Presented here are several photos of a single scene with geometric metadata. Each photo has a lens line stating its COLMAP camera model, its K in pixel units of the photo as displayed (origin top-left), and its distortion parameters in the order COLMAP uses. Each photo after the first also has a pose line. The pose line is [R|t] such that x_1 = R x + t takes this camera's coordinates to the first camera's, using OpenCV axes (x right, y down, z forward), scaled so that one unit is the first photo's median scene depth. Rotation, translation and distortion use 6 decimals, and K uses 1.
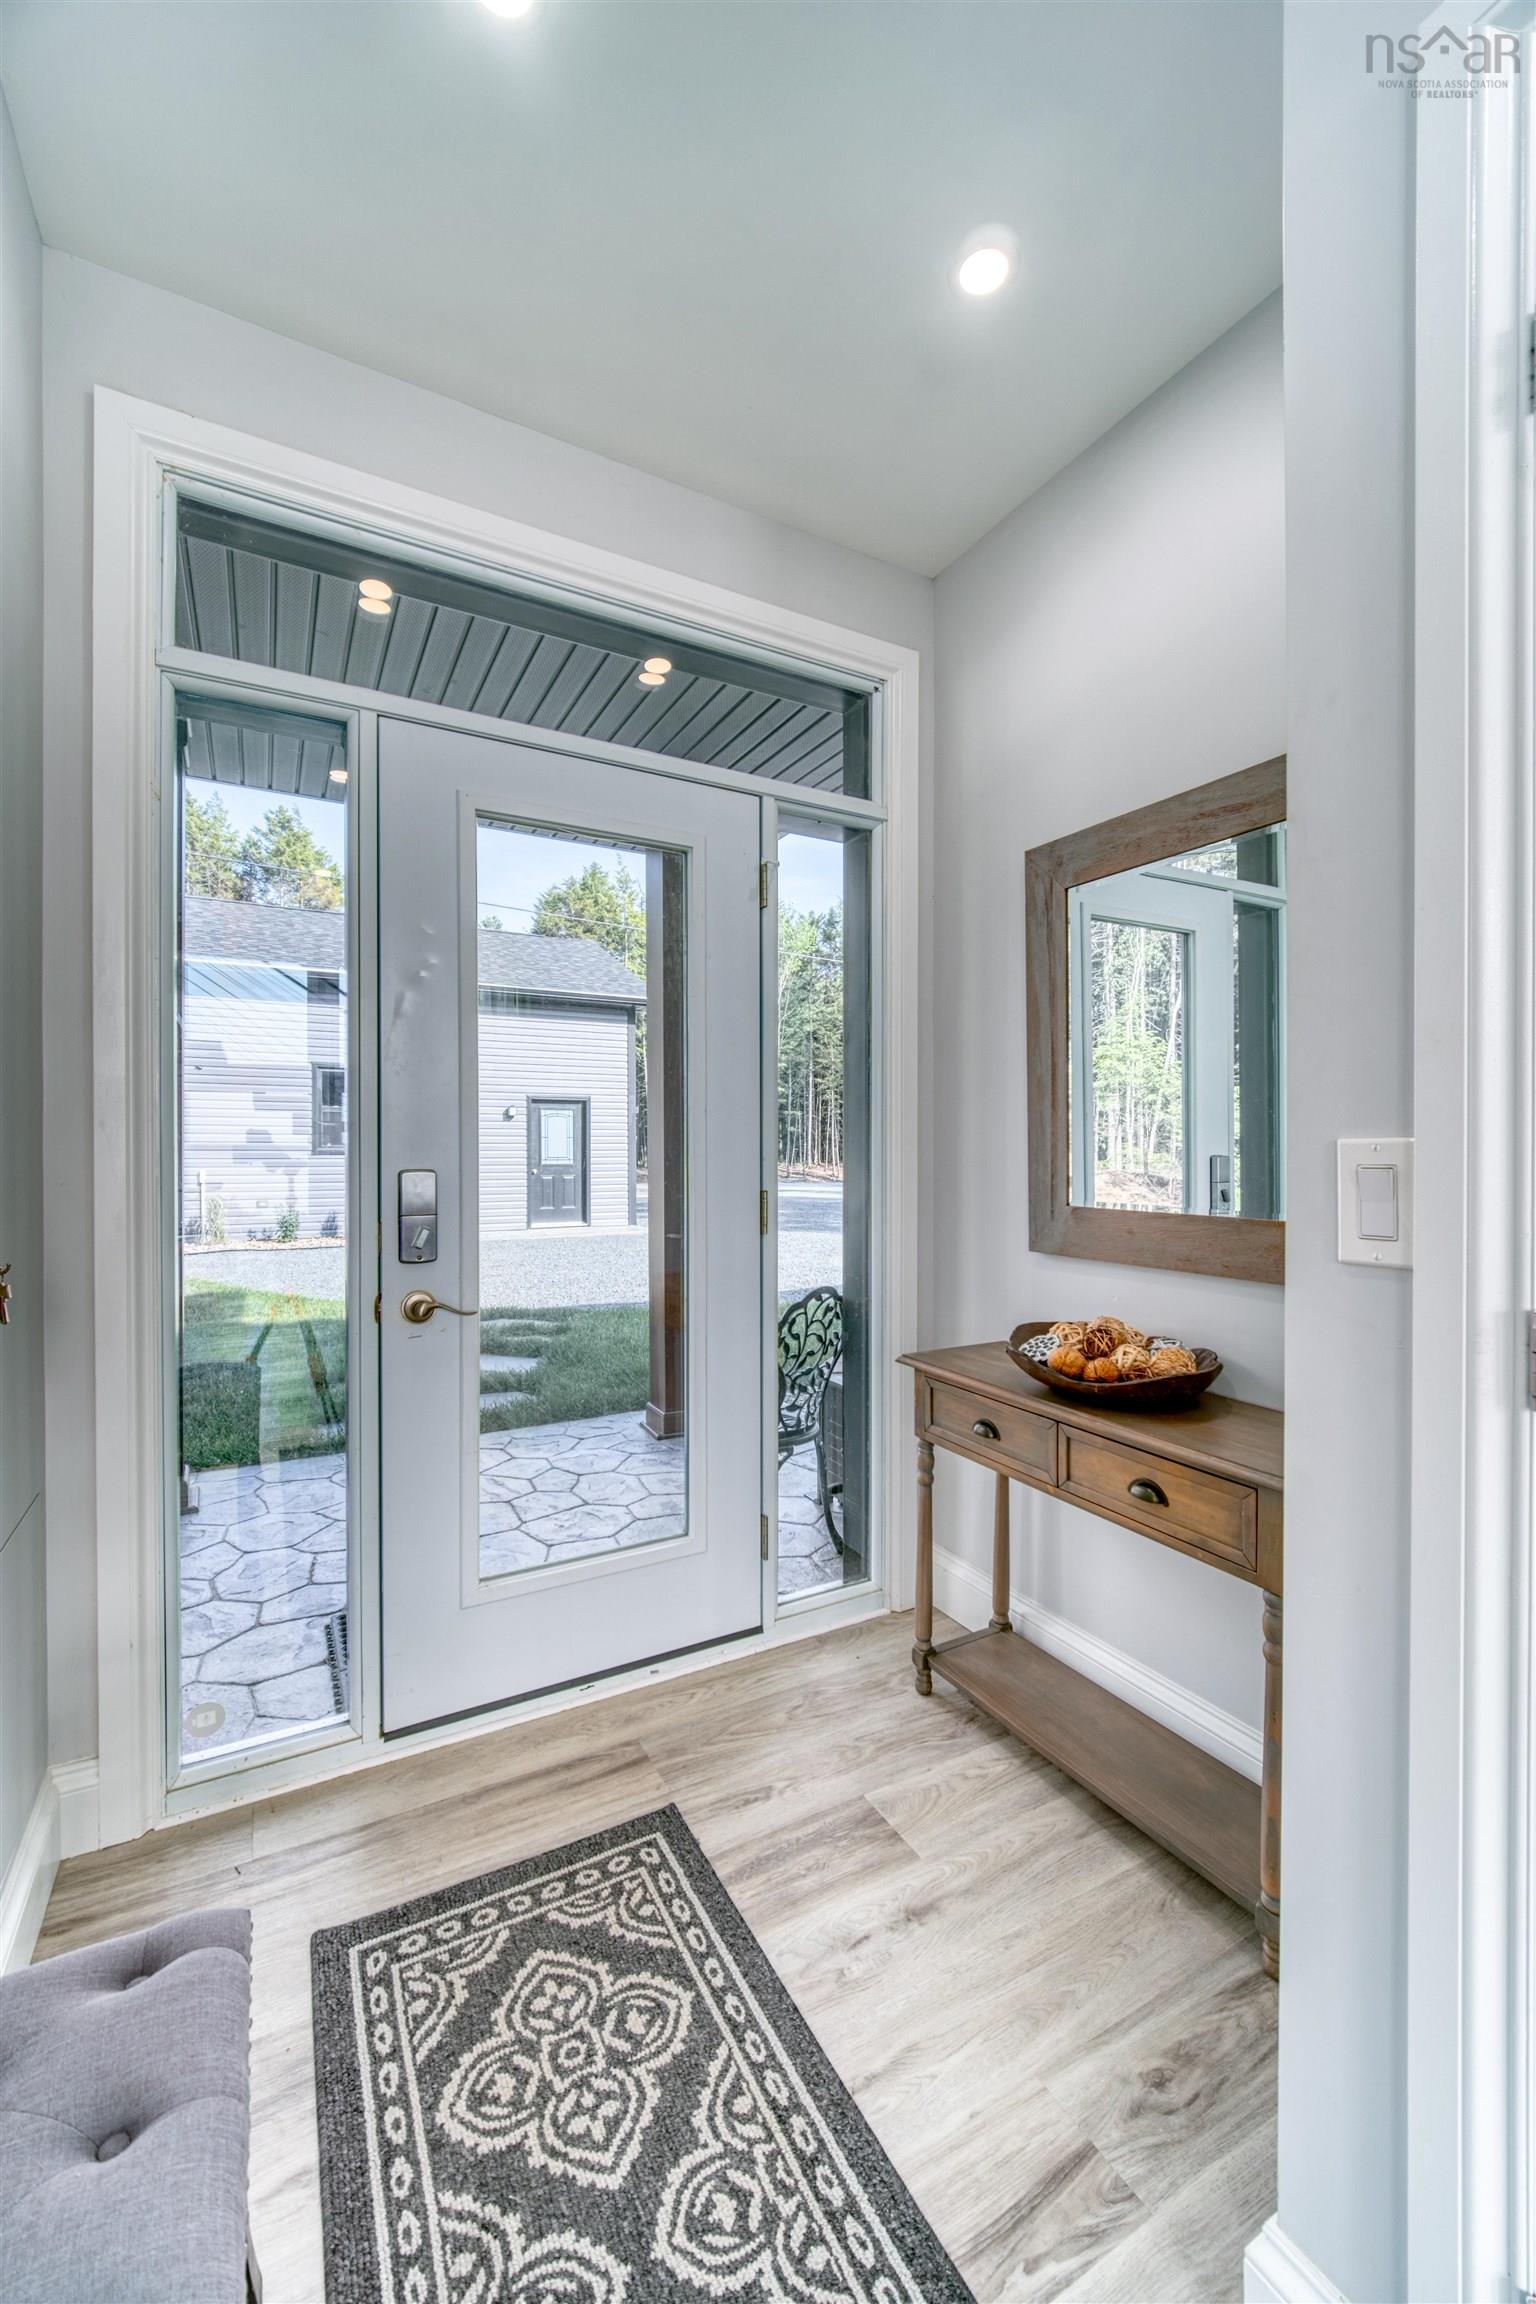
lens RADIAL K [[919.1, 0, 768.0], [0, 919.1, 1152.0], [0, 0, 1]] dist [-0.006264, -0.000010]
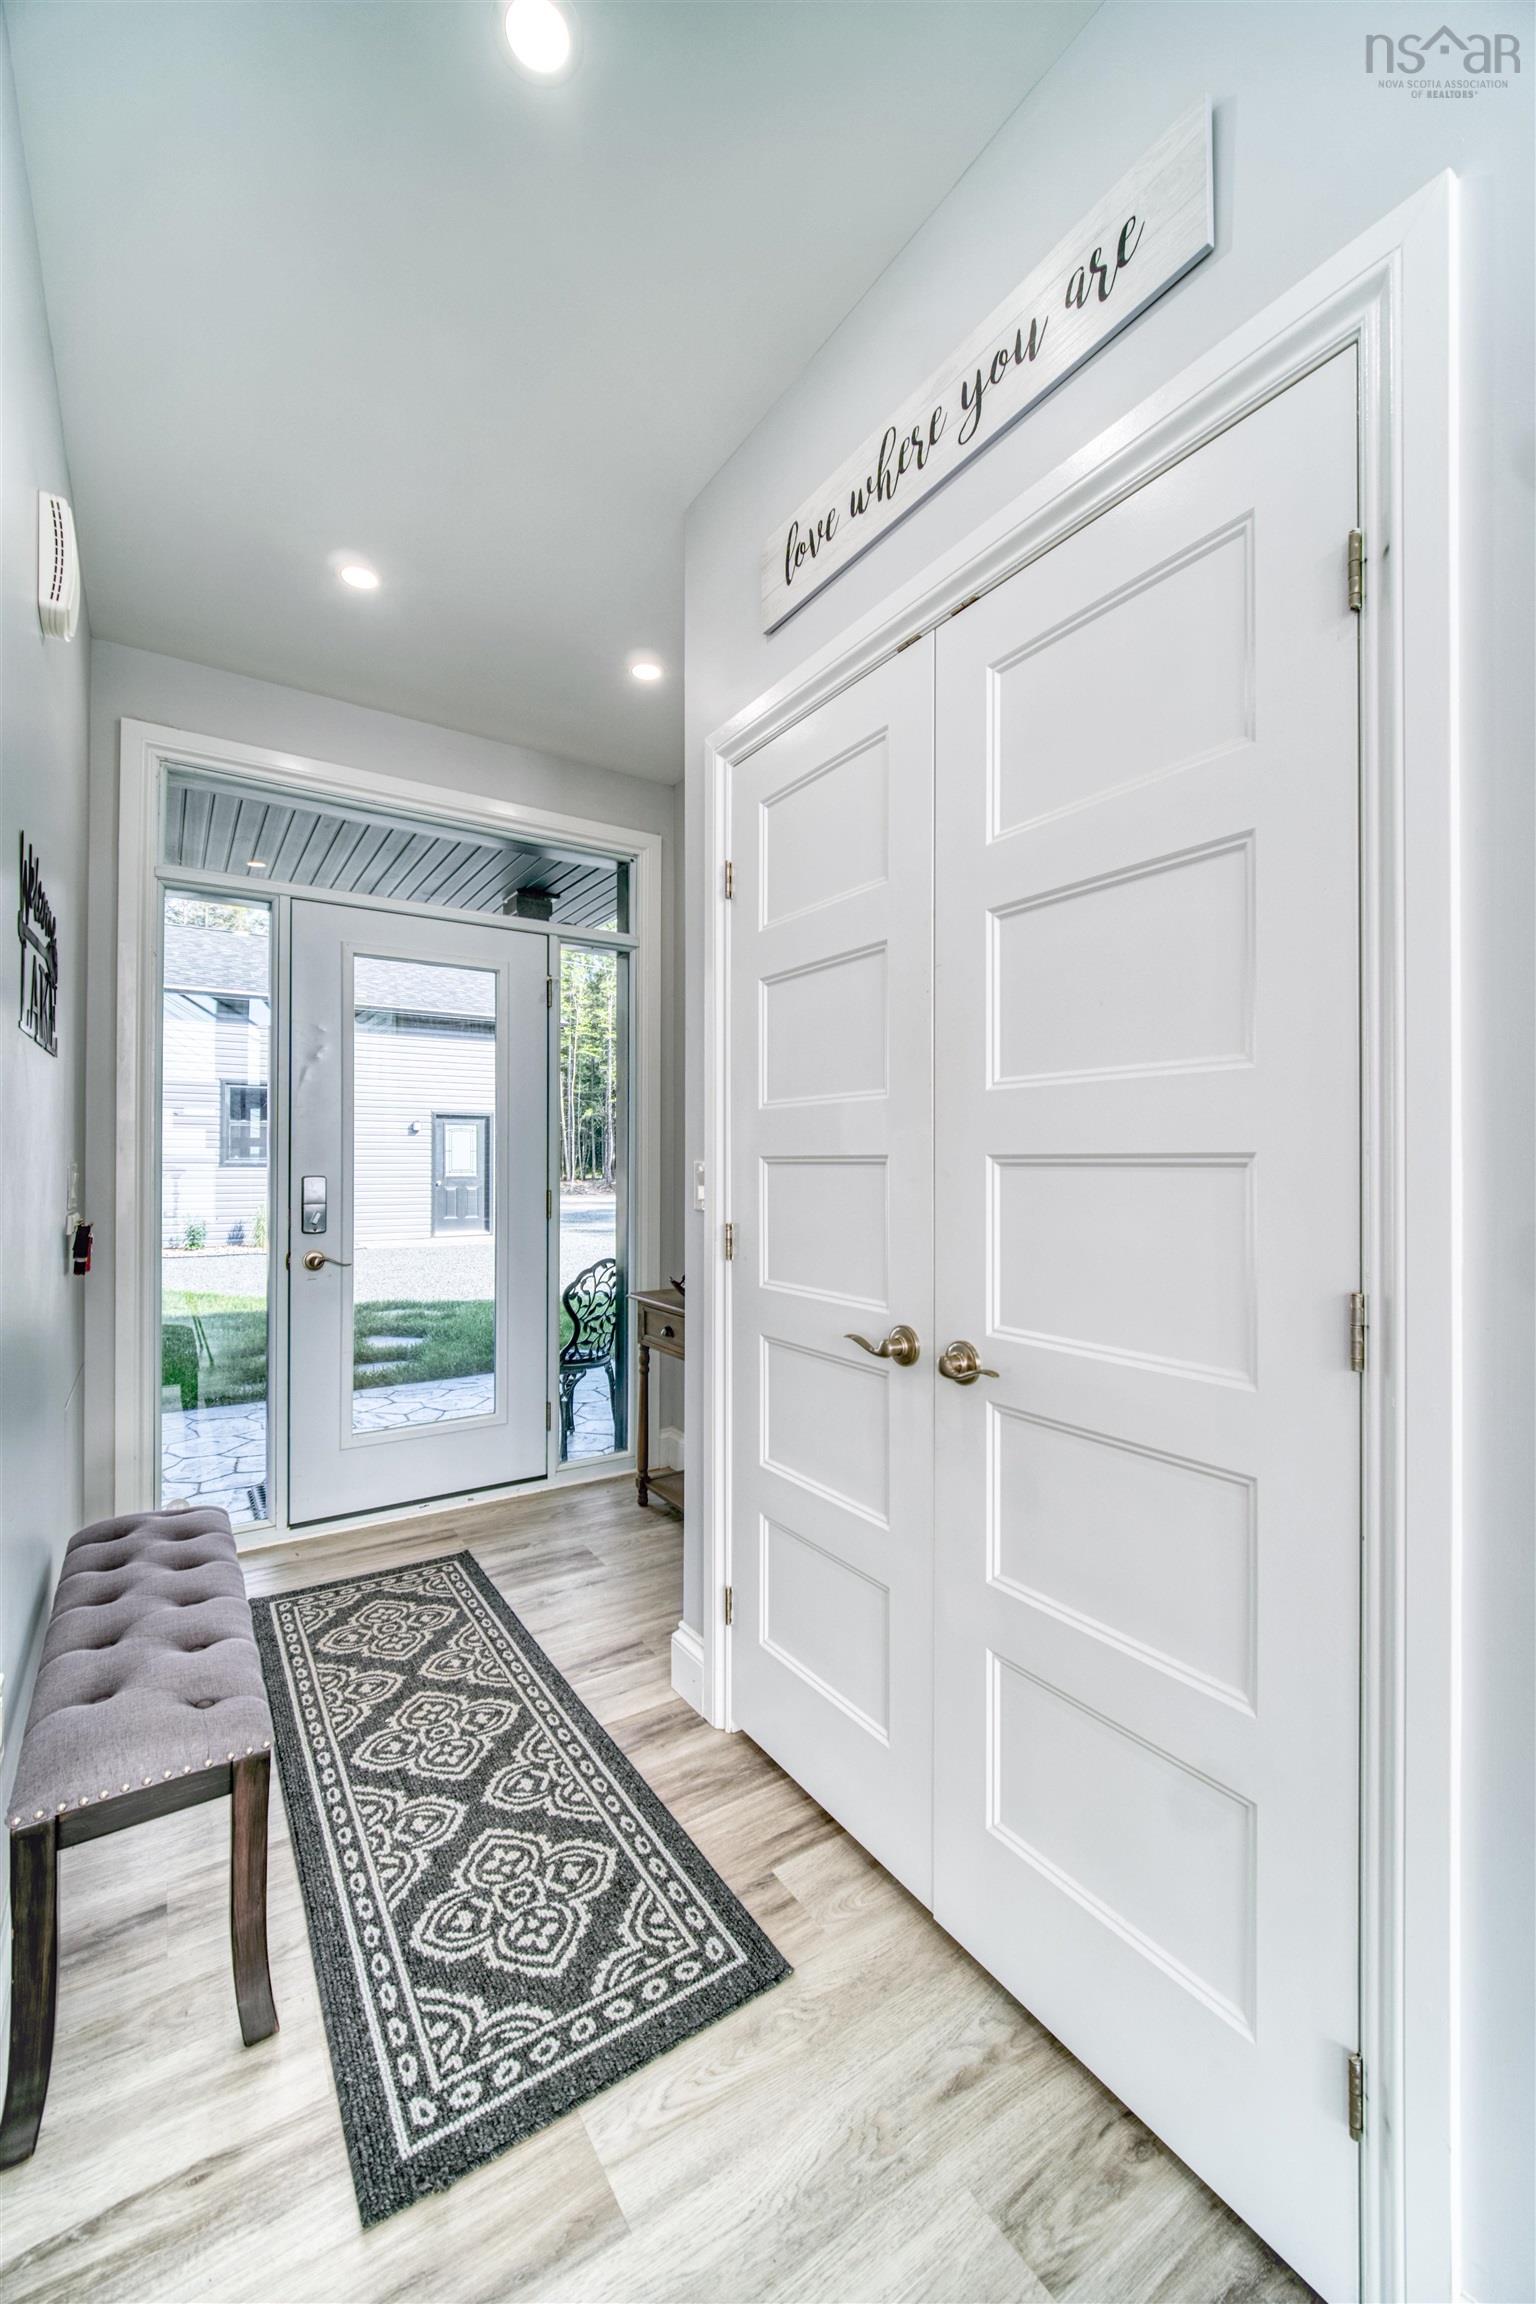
lens RADIAL K [[919.1, 0, 768.0], [0, 919.1, 1152.0], [0, 0, 1]] dist [-0.006264, -0.000010]
pose [[0.996494, 0.002017, 0.083645, 0.233305], [-0.000856, 0.999903, -0.013916, -0.000738], [-0.083665, 0.013796, 0.996398, -0.566448]]
